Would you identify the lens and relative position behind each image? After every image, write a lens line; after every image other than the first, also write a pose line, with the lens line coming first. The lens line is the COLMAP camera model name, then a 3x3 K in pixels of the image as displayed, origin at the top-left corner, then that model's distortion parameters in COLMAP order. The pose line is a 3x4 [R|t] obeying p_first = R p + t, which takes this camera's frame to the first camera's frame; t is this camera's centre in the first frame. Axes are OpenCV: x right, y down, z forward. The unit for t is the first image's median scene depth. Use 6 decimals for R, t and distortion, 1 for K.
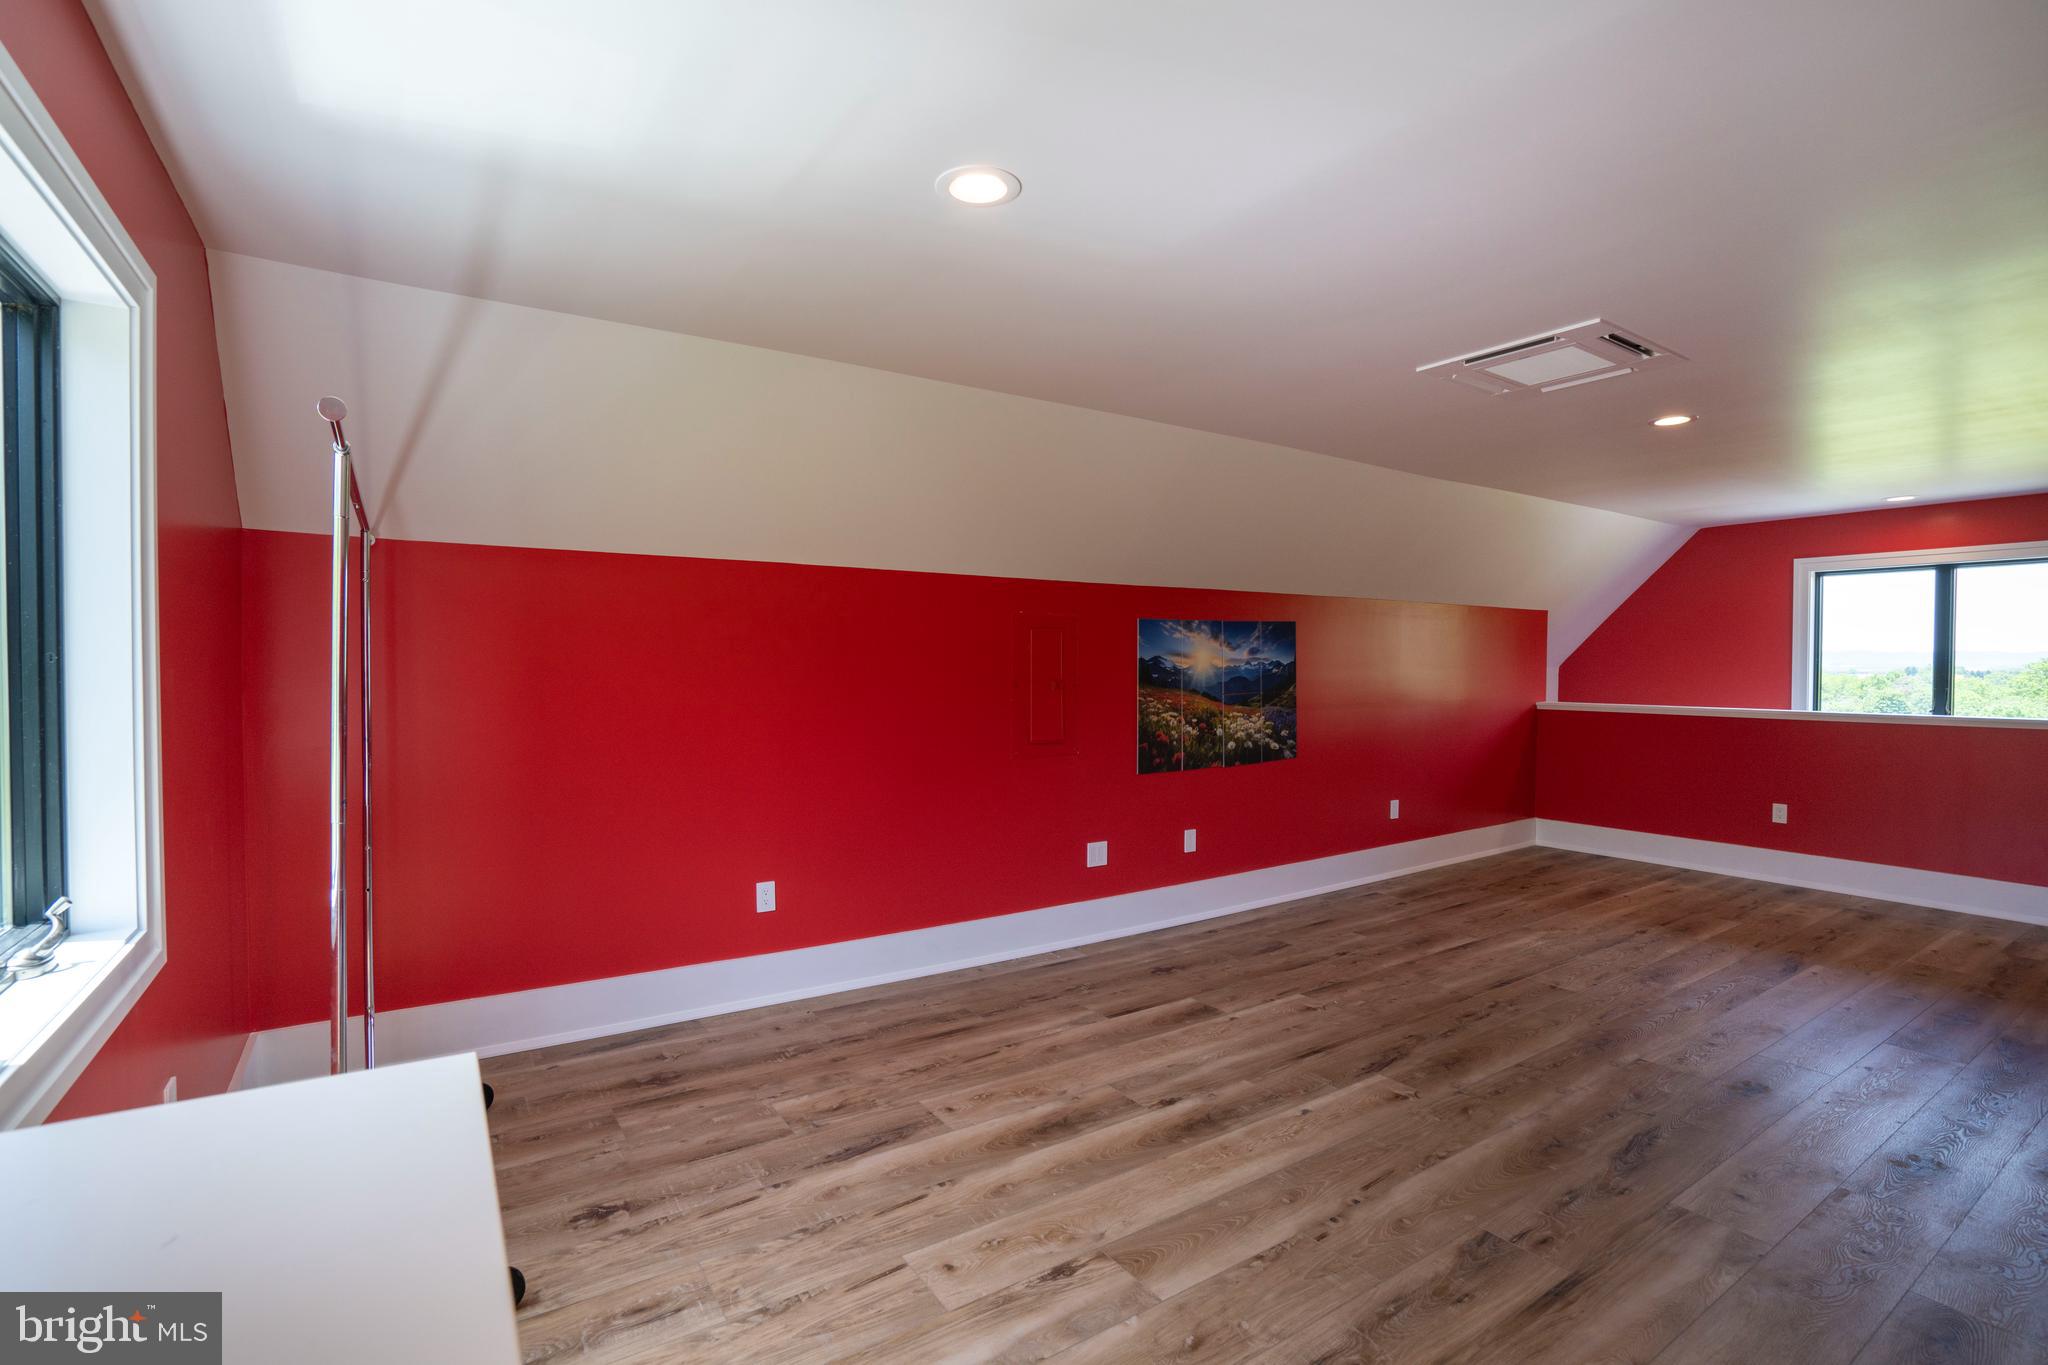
lens RADIAL K [[955.9, 0, 1021.7], [0, 955.9, 685.2], [0, 0, 1]] dist [-0.062969, 0.031312]
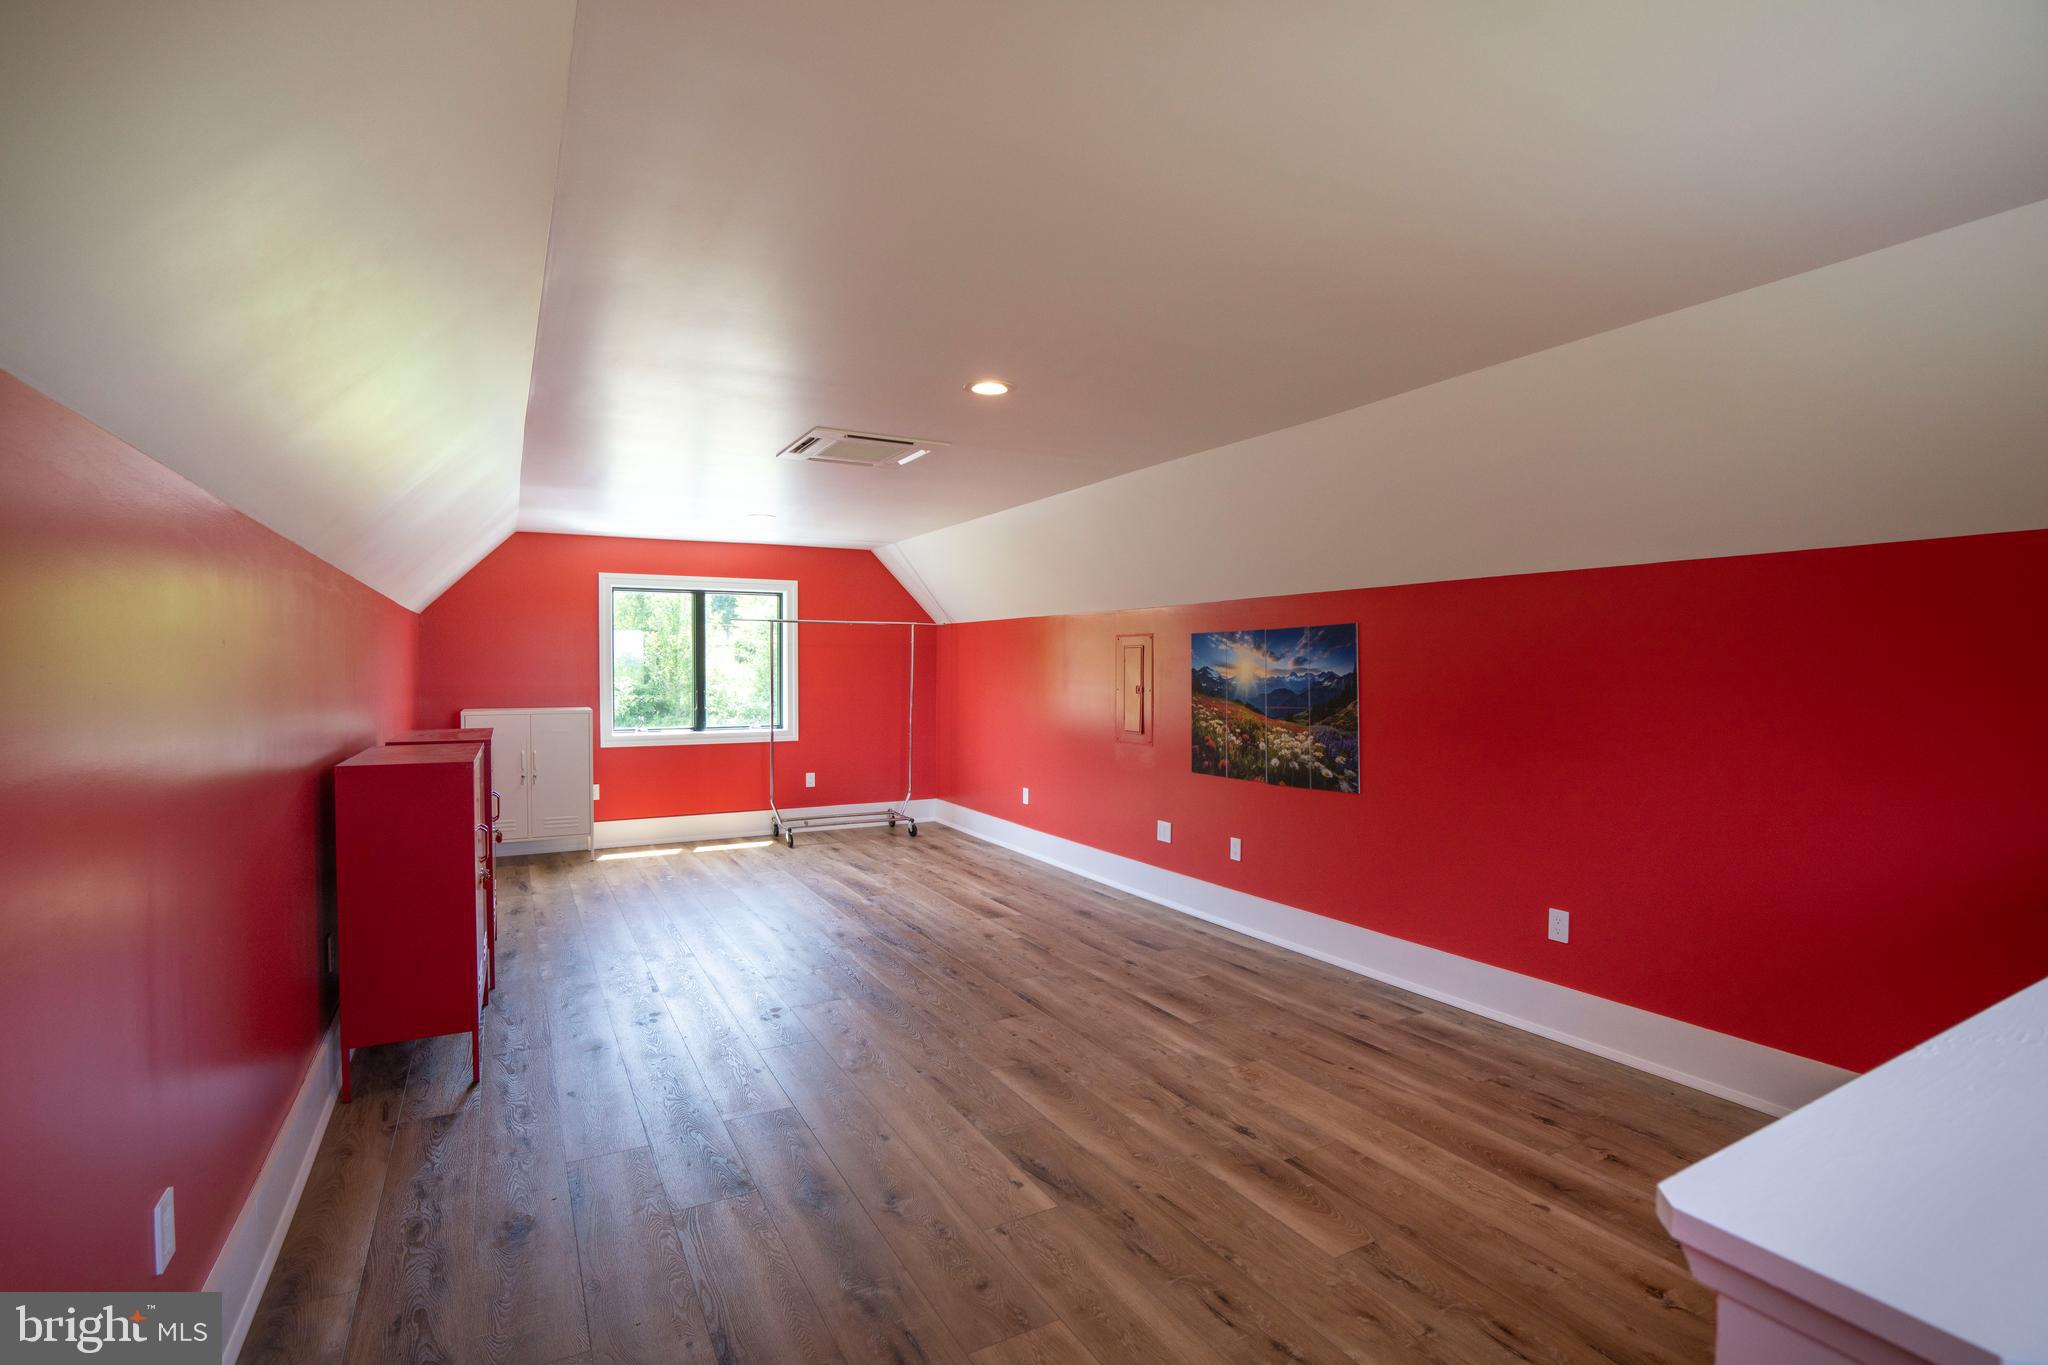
lens RADIAL K [[955.9, 0, 1021.7], [0, 955.9, 685.2], [0, 0, 1]] dist [-0.062969, 0.031312]
pose [[-0.085874, 0.017807, -0.996147, 1.206367], [-0.027060, 0.999430, 0.020199, -0.025152], [0.995938, 0.028690, -0.085343, 0.859330]]
